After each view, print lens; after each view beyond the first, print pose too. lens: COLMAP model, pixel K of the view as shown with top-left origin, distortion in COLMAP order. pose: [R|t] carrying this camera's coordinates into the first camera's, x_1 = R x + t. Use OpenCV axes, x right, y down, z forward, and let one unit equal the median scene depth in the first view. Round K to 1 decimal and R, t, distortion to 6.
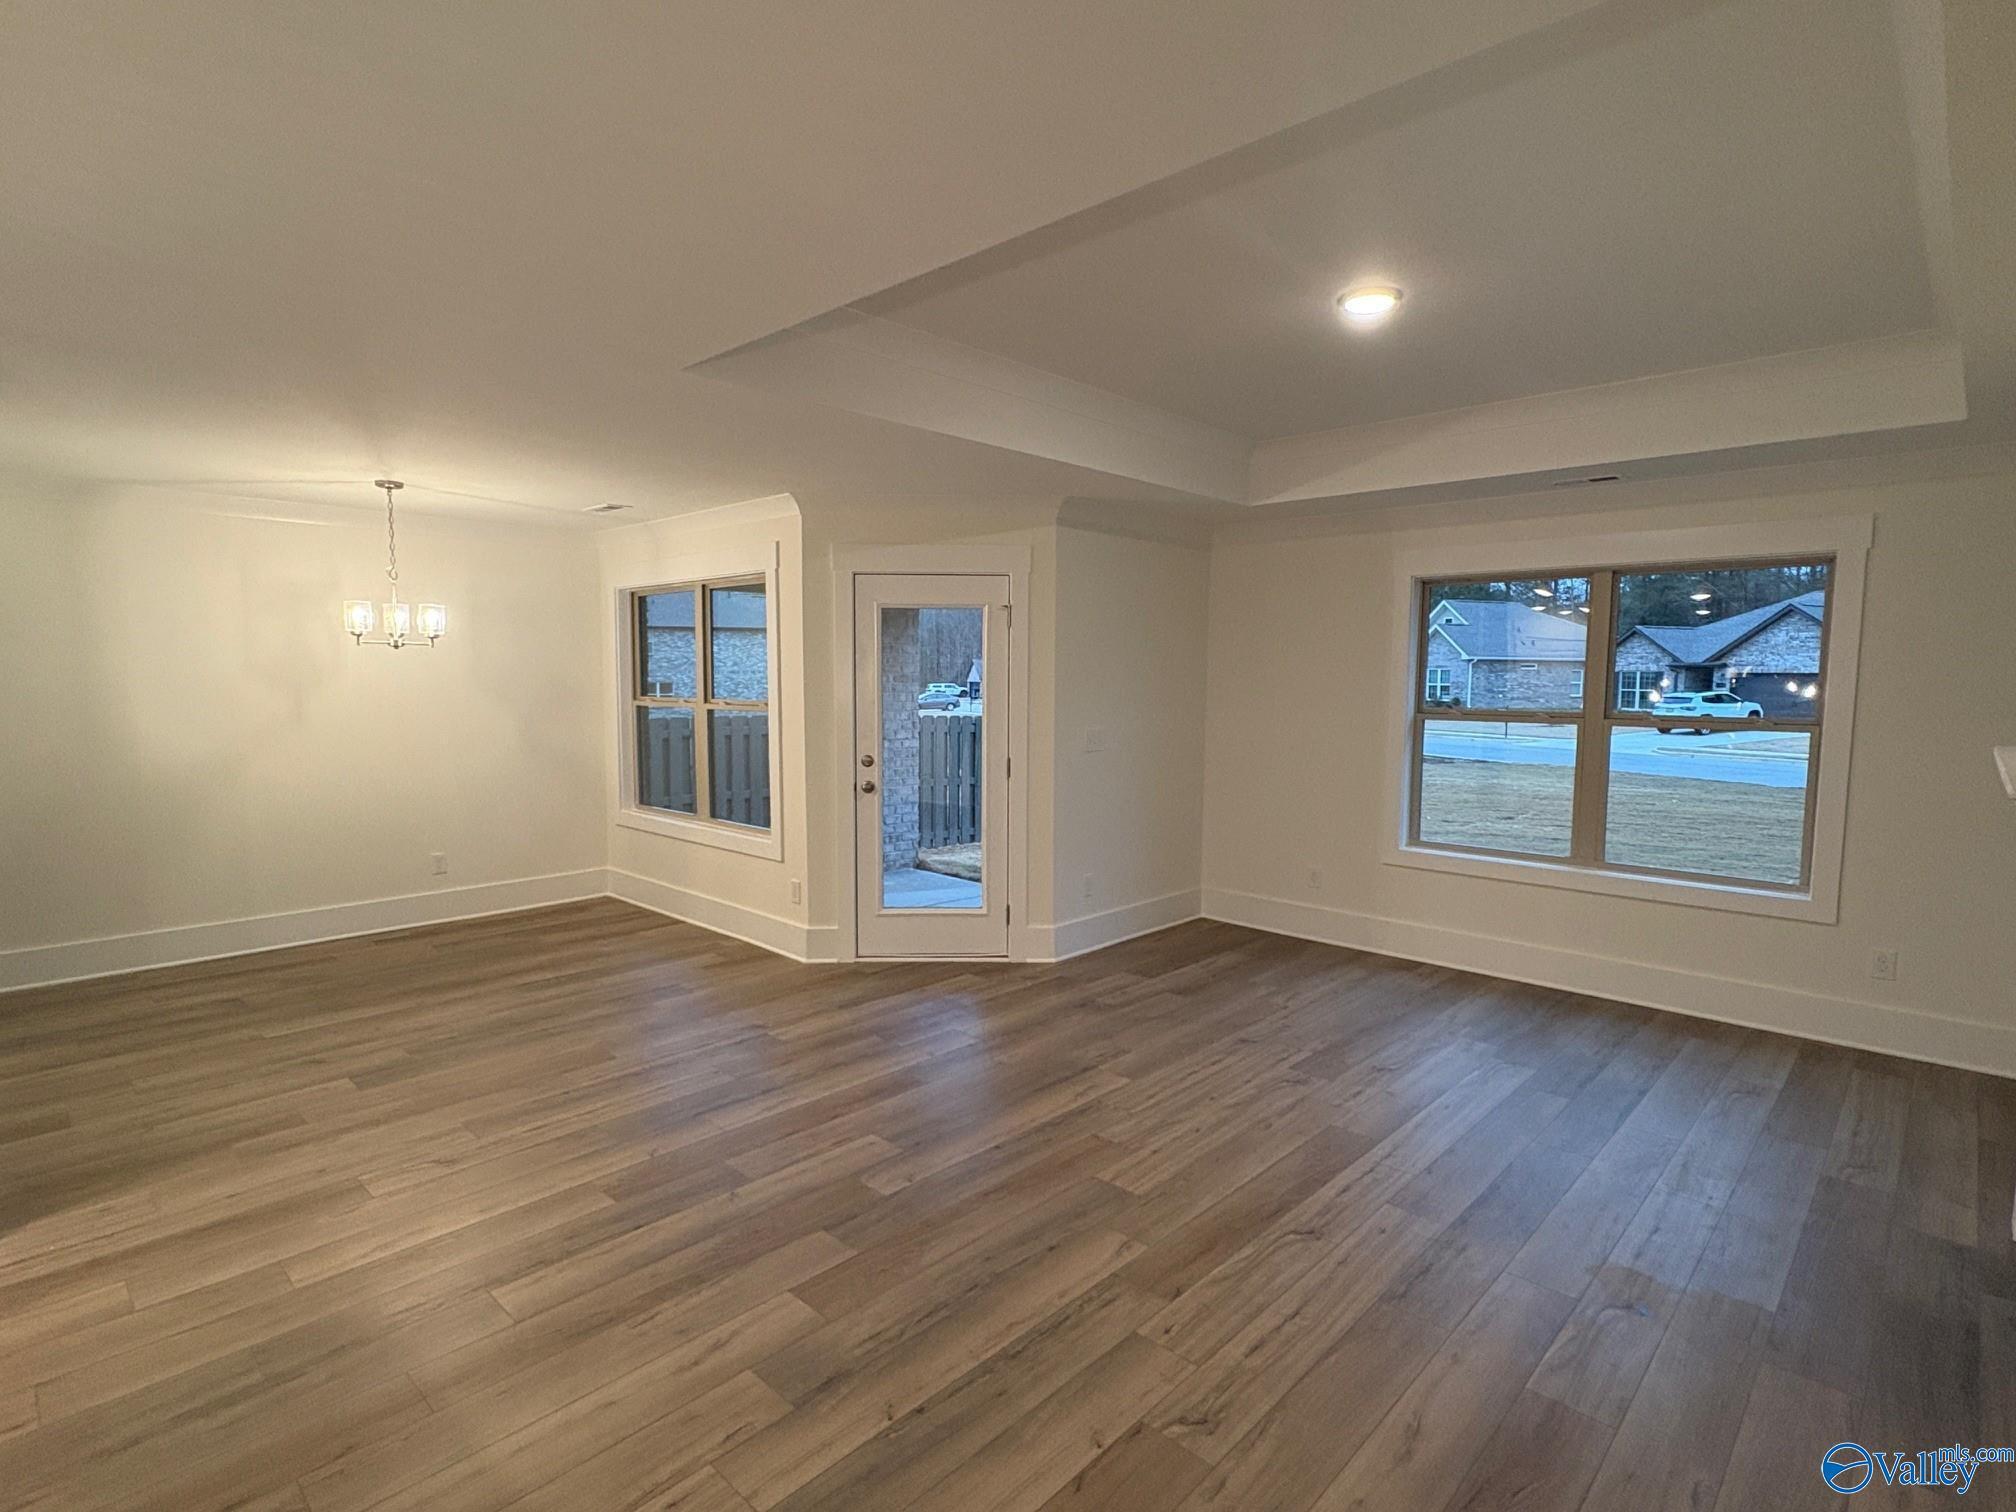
lens RADIAL K [[1020.9, 0, 1002.8], [0, 1020.9, 758.8], [0, 0, 1]] dist [0.001295, 0.000737]
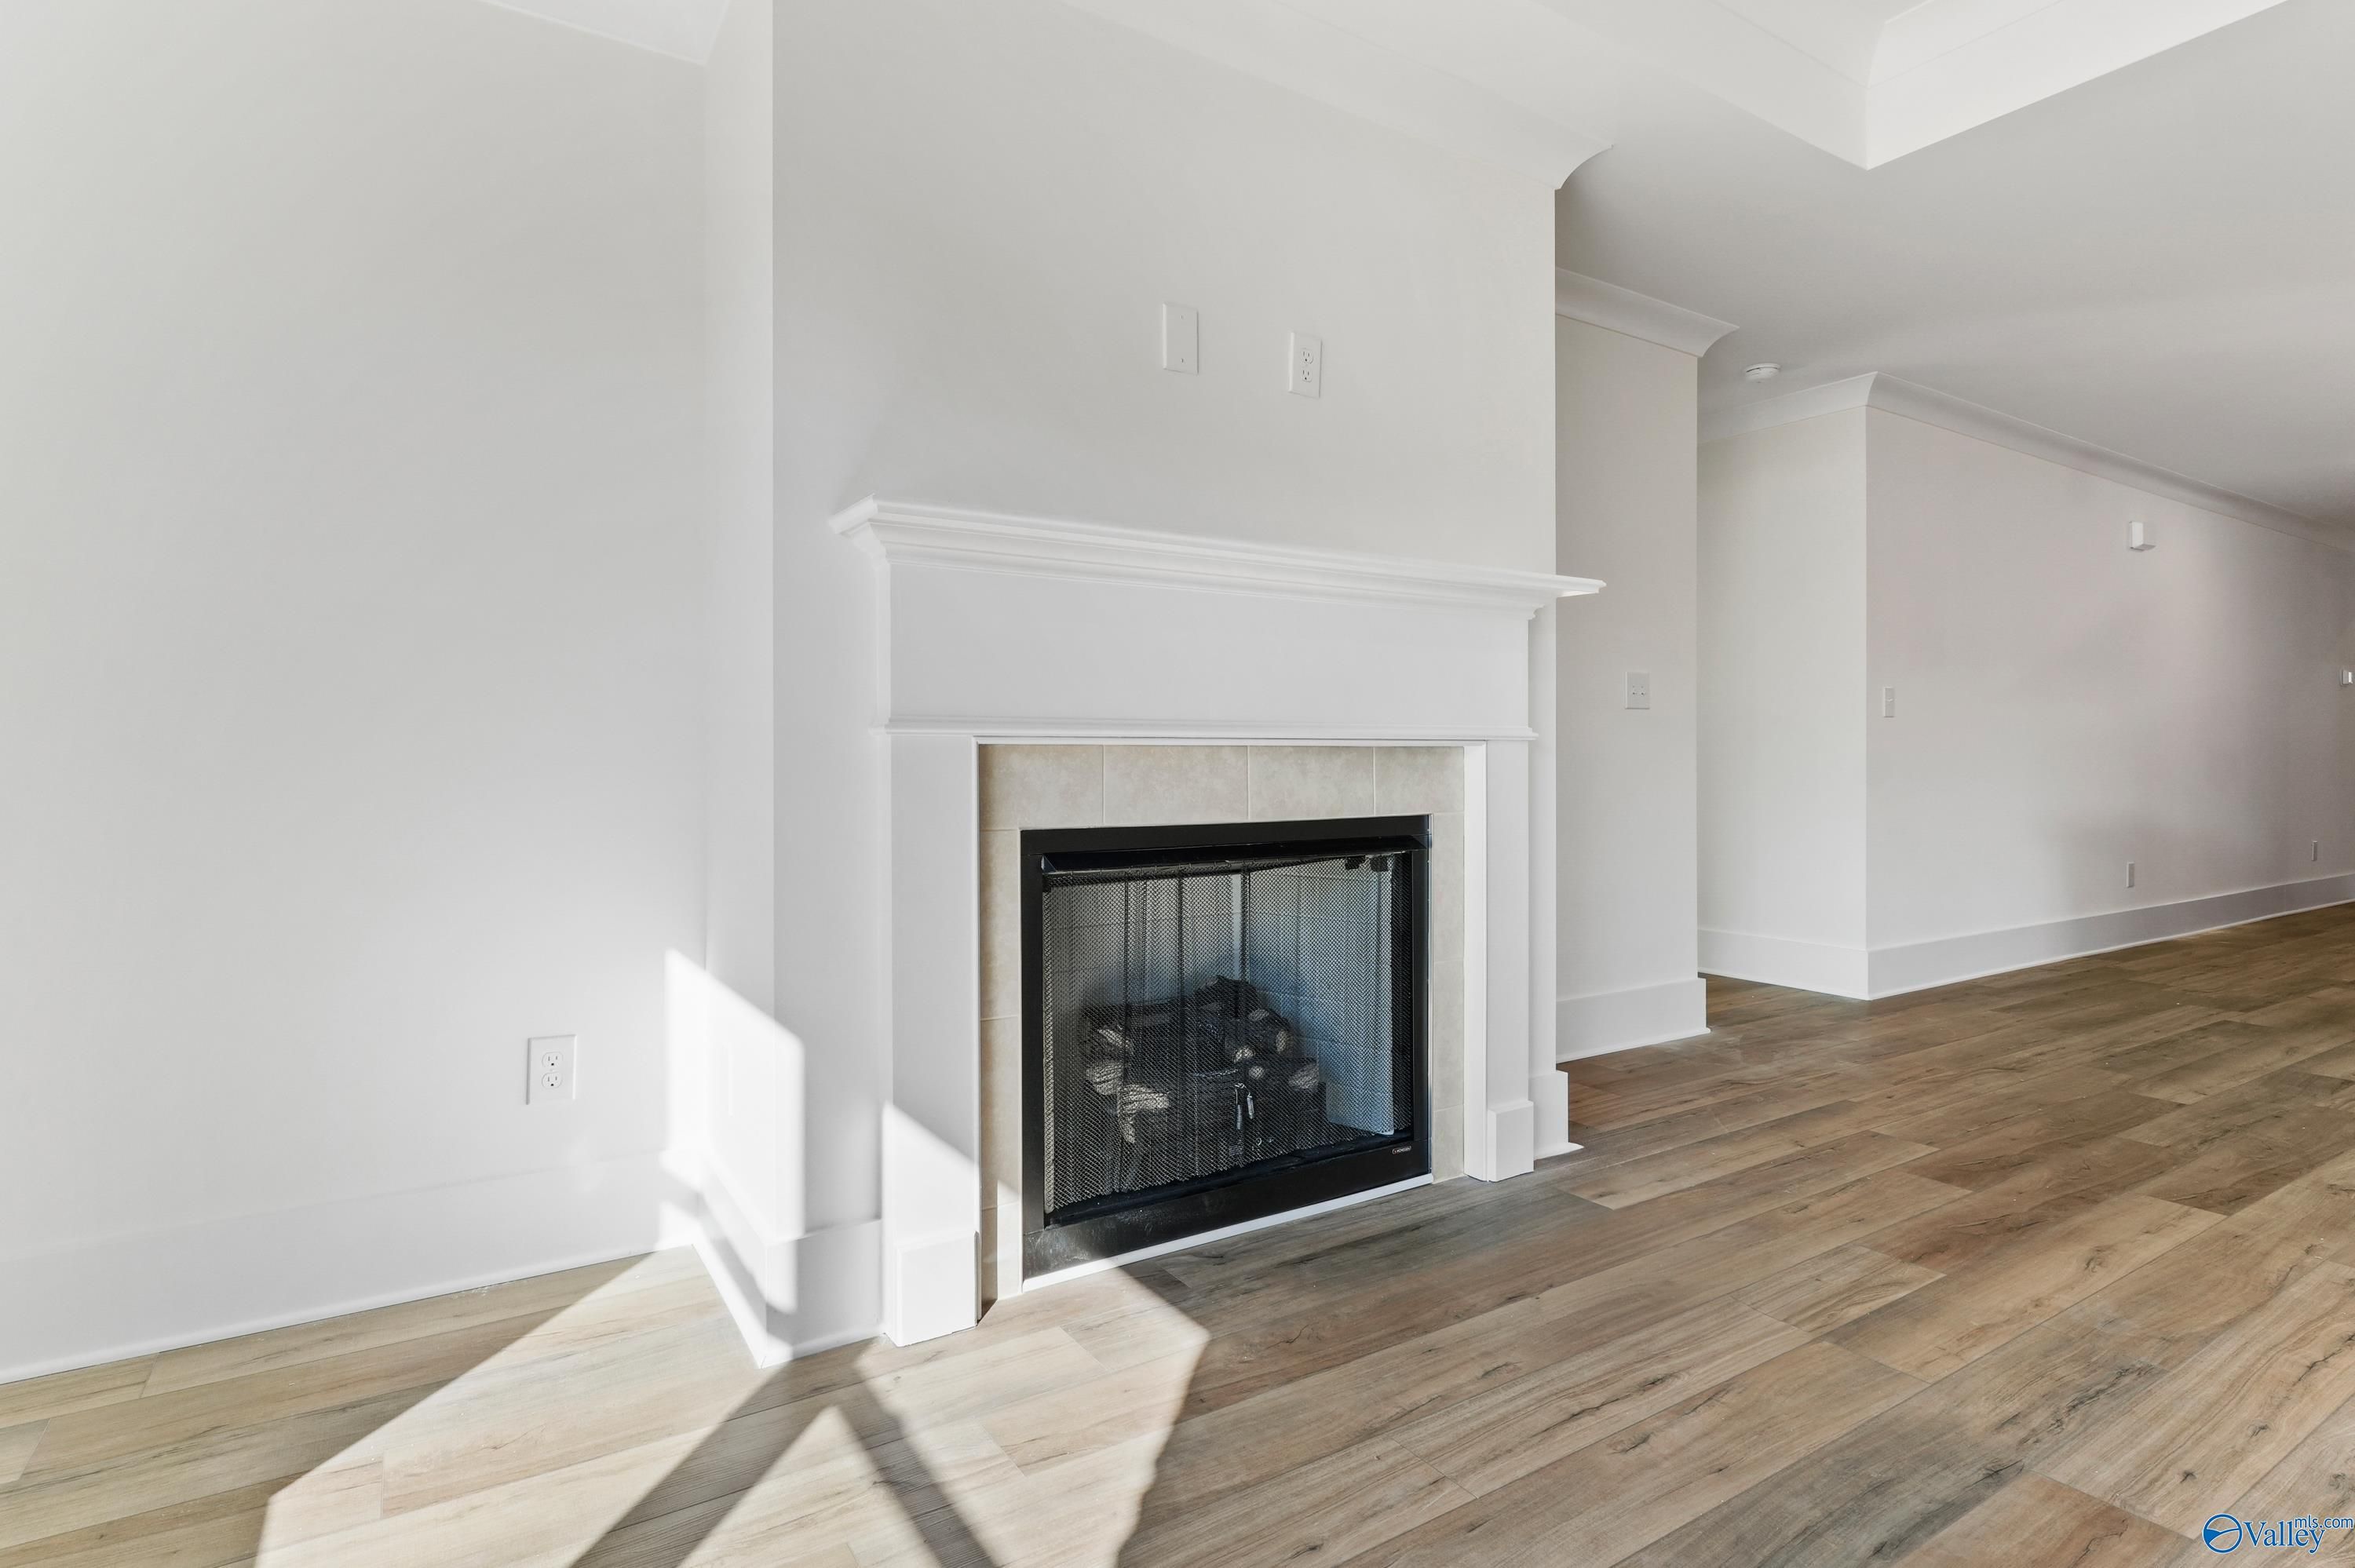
lens RADIAL K [[1205.0, 0, 1177.9], [0, 1205.0, 773.5], [0, 0, 1]] dist [-0.000095, -0.000622]
pose [[-0.971582, -0.007700, 0.236578, 0.439412], [0.014949, 0.995479, 0.093794, 0.048401], [-0.236231, 0.094665, -0.967075, 1.019333]]
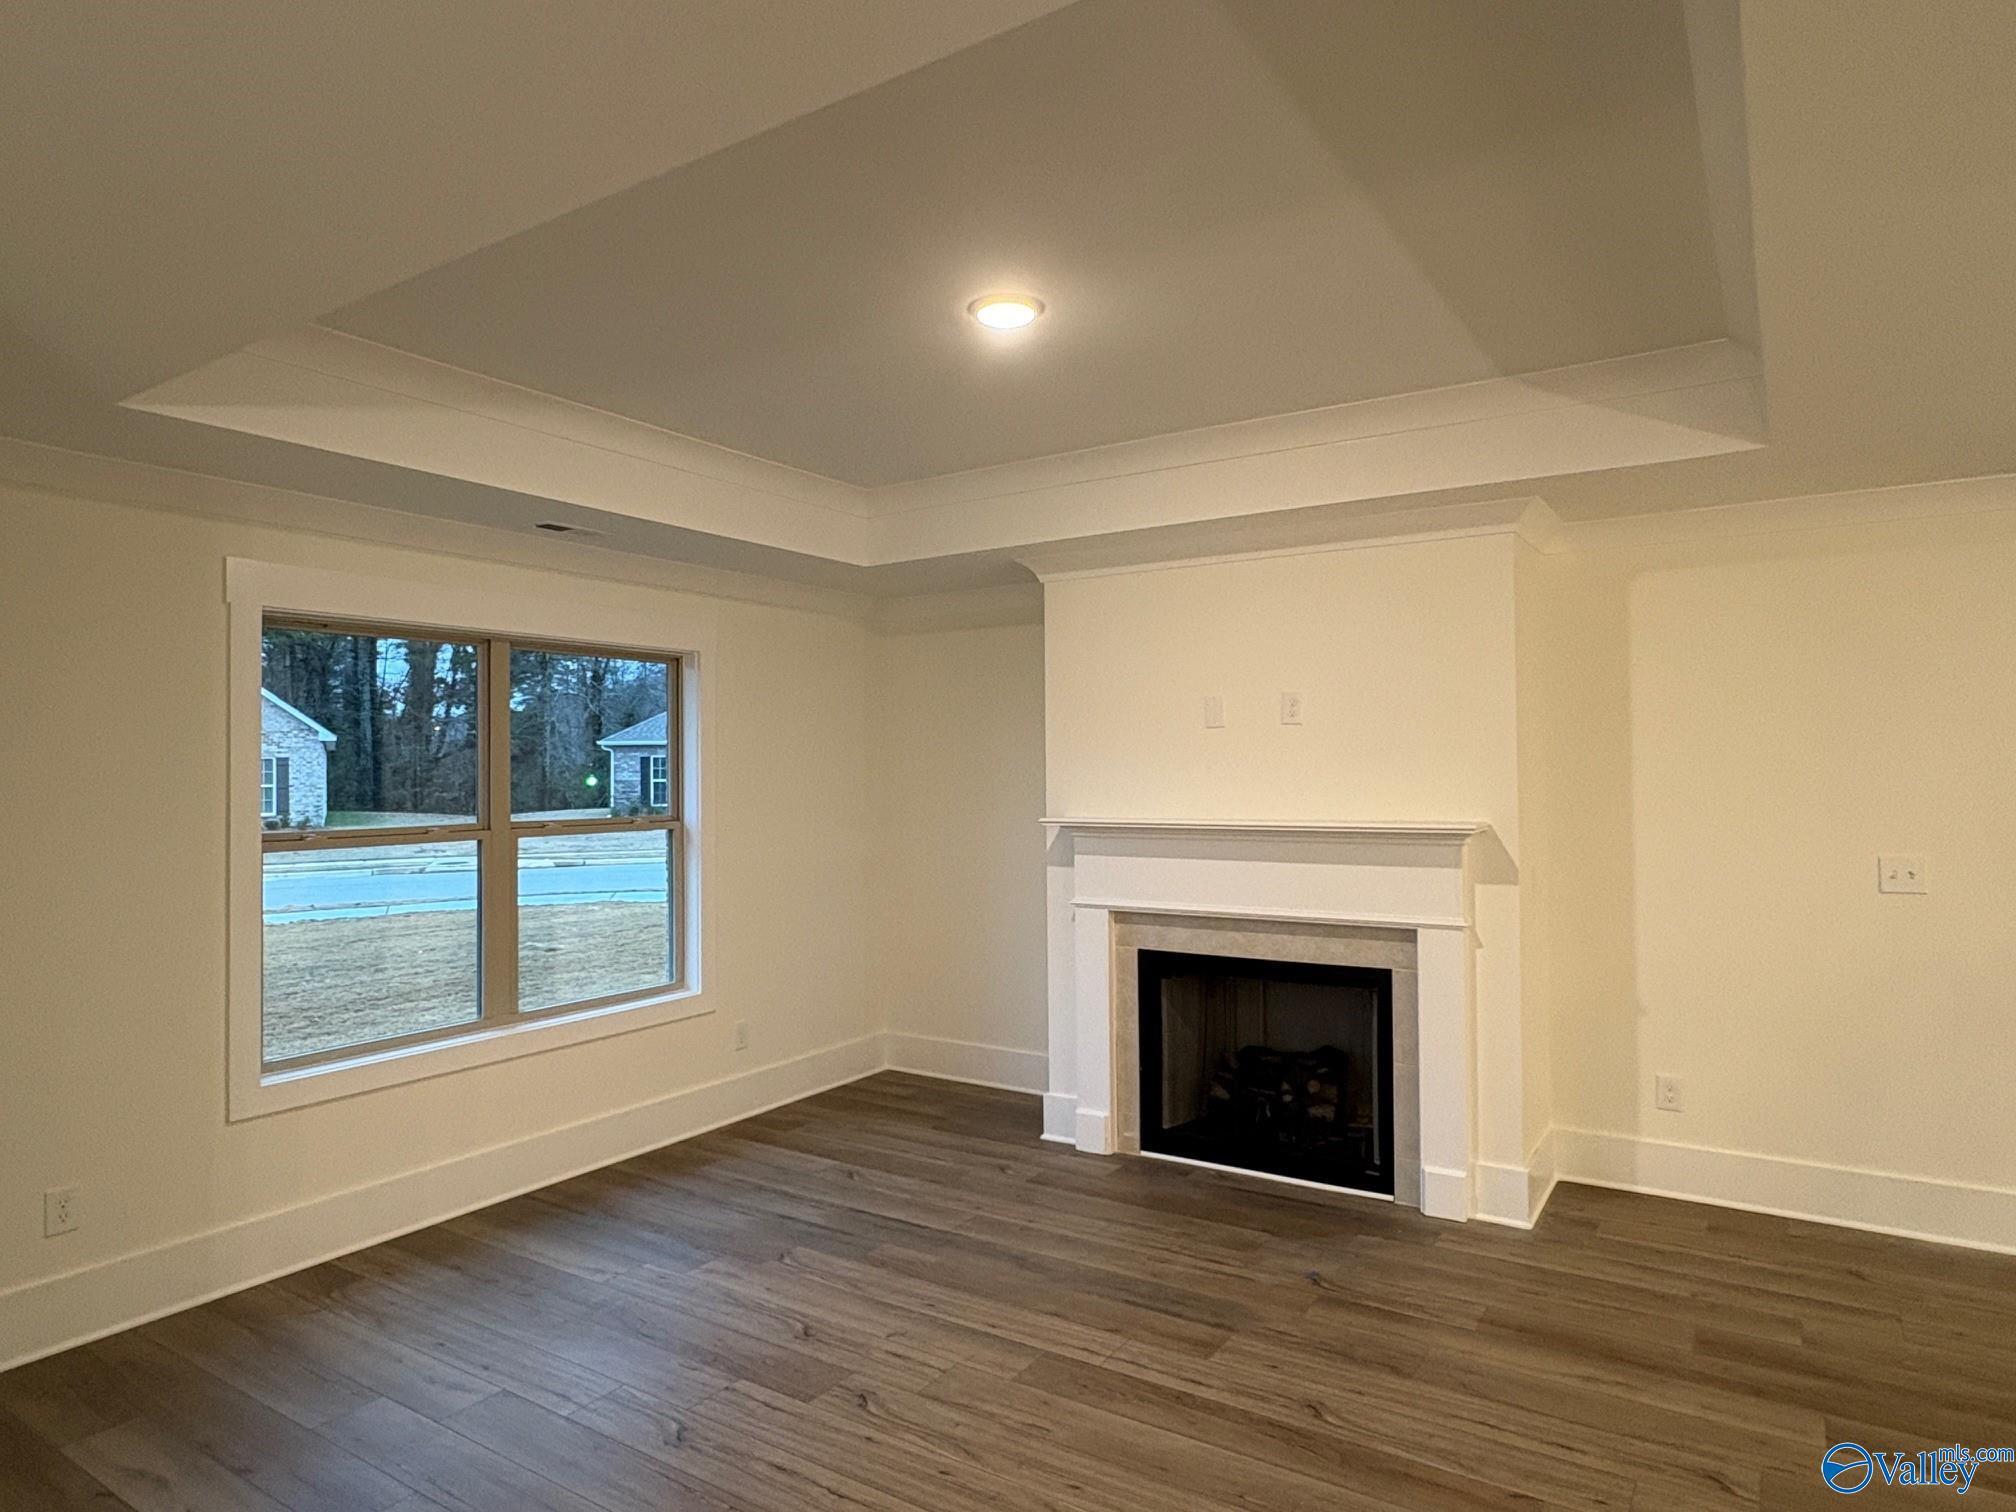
lens RADIAL K [[1200.5, 0, 1005.3], [0, 1200.5, 764.2], [0, 0, 1]] dist [-0.001577, 0.000513]
pose [[-0.182332, -0.002252, 0.983234, -0.410789], [0.088731, 0.995879, 0.018735, -0.078579], [-0.979225, 0.090659, -0.181381, 0.871408]]
